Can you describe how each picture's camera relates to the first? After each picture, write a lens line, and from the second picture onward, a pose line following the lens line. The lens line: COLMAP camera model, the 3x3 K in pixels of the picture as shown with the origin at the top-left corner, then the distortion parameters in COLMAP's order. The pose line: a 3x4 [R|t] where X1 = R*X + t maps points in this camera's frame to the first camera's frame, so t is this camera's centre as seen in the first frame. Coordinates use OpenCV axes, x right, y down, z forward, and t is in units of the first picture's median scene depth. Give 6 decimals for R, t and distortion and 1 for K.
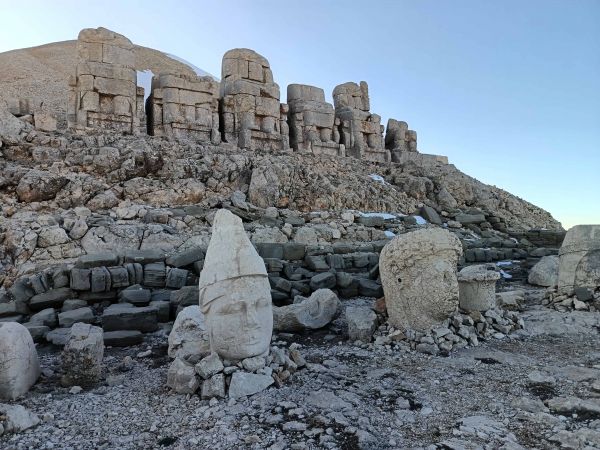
lens RADIAL K [[417.3, 0, 298.6], [0, 417.3, 222.7], [0, 0, 1]] dist [0.058232, -0.058927]
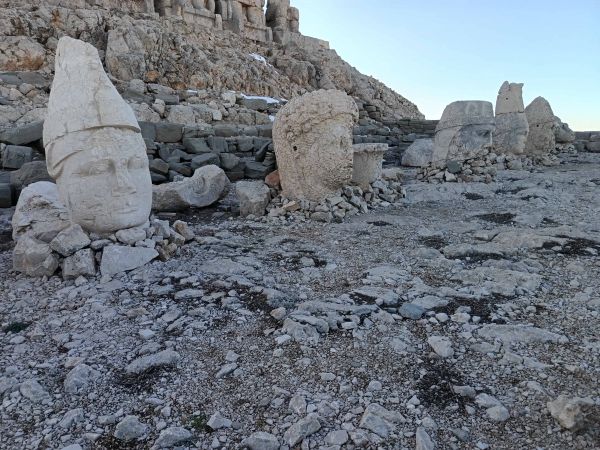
lens RADIAL K [[417.3, 0, 299.0], [0, 417.3, 226.9], [0, 0, 1]] dist [0.058232, -0.058927]
pose [[0.958074, -0.050835, 0.281977, -0.008646], [-0.020165, 0.969732, 0.243338, 0.042201], [-0.285812, -0.238822, 0.928049, 0.055153]]
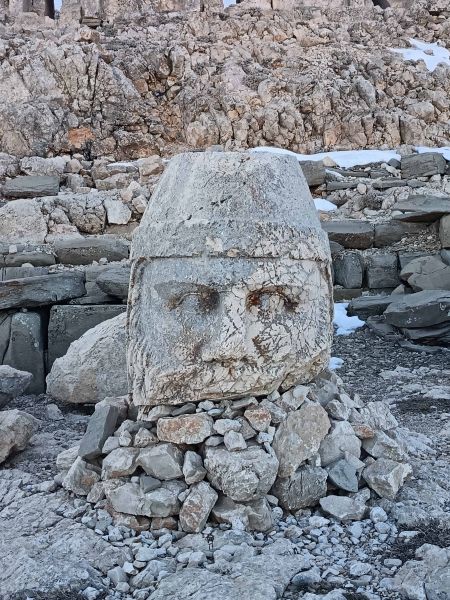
lens RADIAL K [[834.6, 0, 226.0], [0, 834.6, 294.5], [0, 0, 1]] dist [0.079759, 0.000000]
pose [[0.895235, 0.009443, -0.445493, 0.604931], [0.045767, 0.992539, 0.113009, 0.022112], [0.443237, -0.121559, 0.888124, 0.377163]]
